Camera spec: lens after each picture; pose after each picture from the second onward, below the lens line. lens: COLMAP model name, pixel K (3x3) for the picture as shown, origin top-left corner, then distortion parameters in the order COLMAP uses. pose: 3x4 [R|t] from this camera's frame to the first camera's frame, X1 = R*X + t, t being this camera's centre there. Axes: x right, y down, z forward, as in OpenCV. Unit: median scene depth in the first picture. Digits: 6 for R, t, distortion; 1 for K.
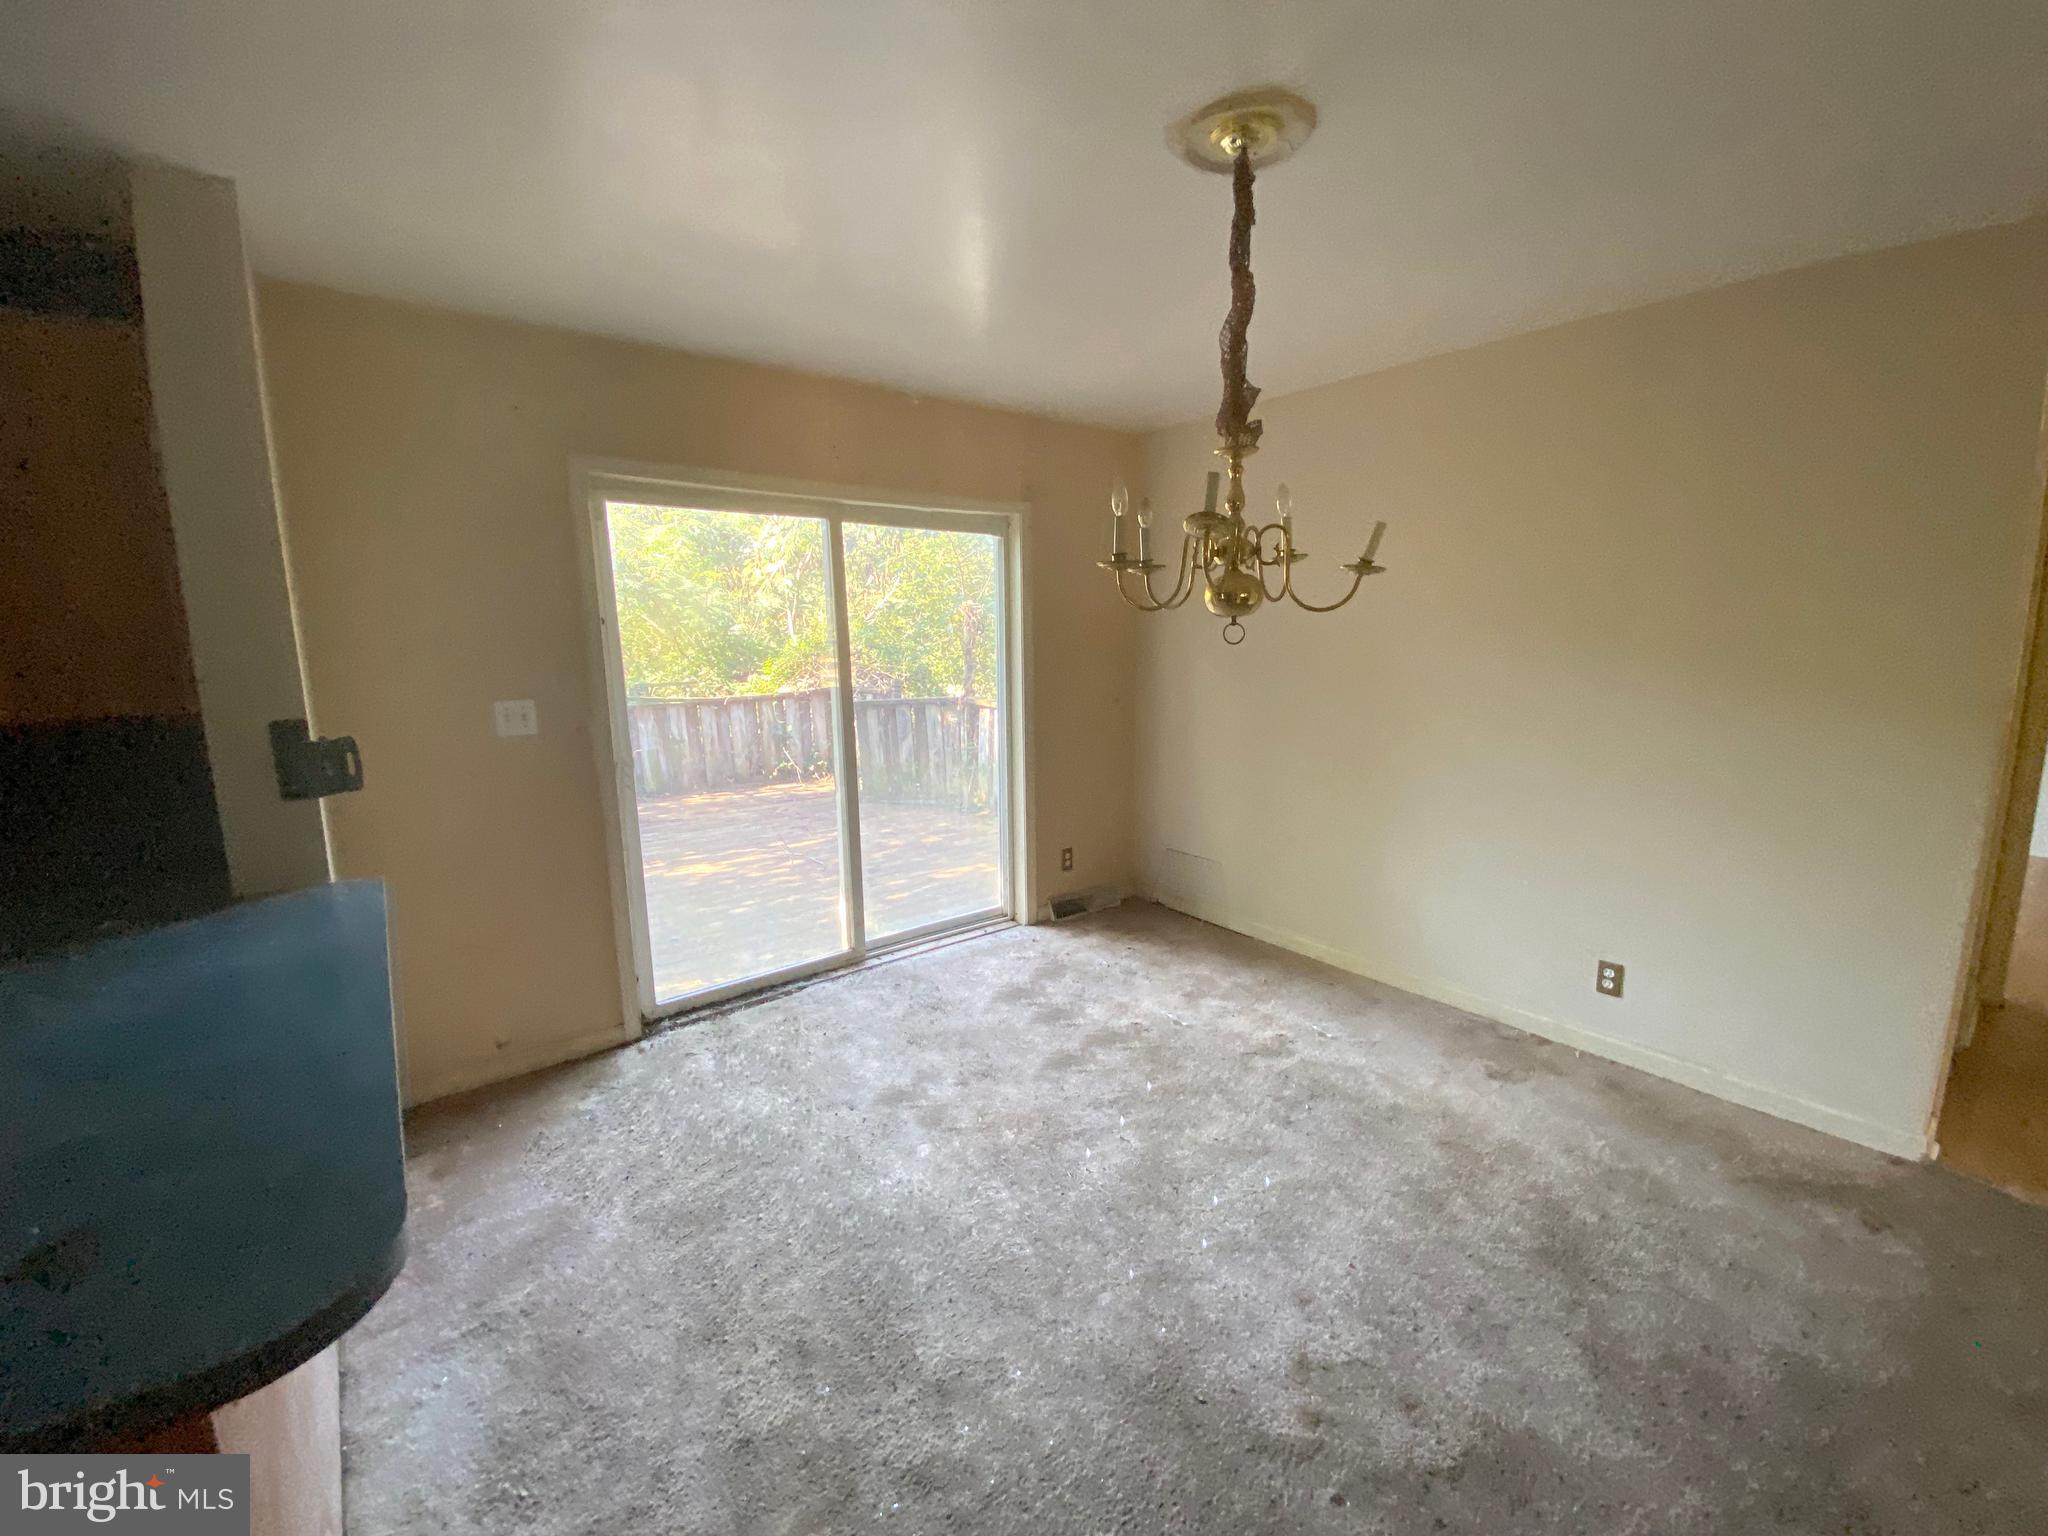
lens RADIAL K [[828.0, 0, 1023.5], [0, 828.0, 763.8], [0, 0, 1]] dist [0.005465, -0.014807]
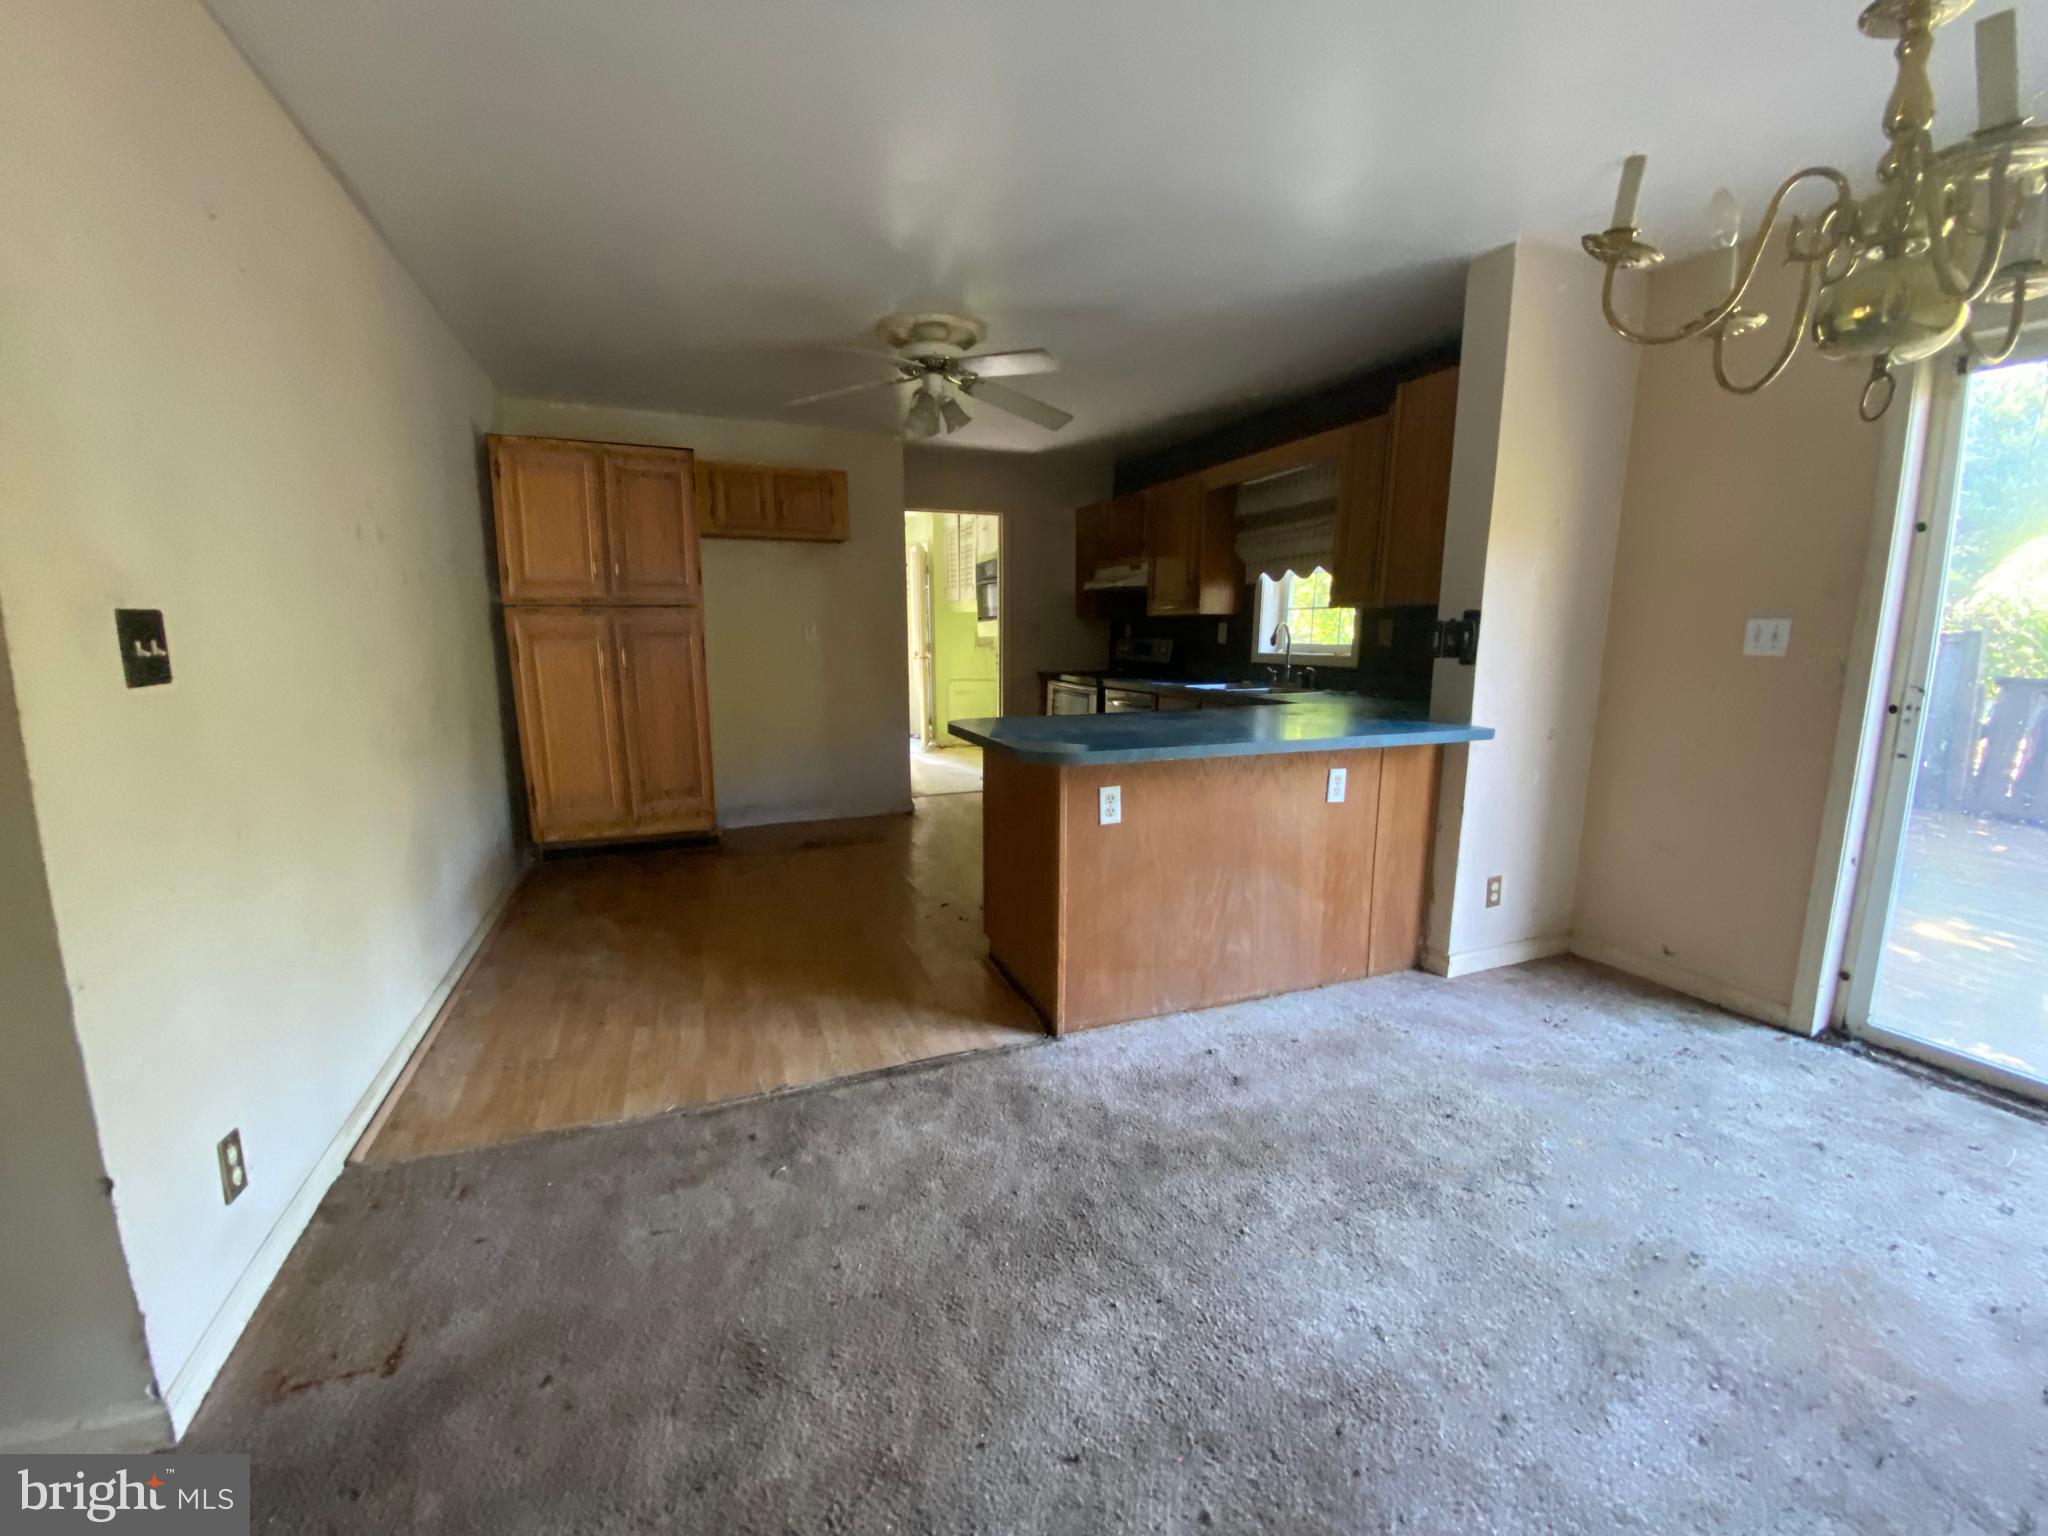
lens RADIAL K [[828.0, 0, 1012.3], [0, 828.0, 769.1], [0, 0, 1]] dist [0.005465, -0.014807]
pose [[-0.297400, 0.175040, -0.938571, 0.509279], [-0.145631, 0.963231, 0.225784, 0.002960], [0.943581, 0.203833, -0.260973, 0.411700]]
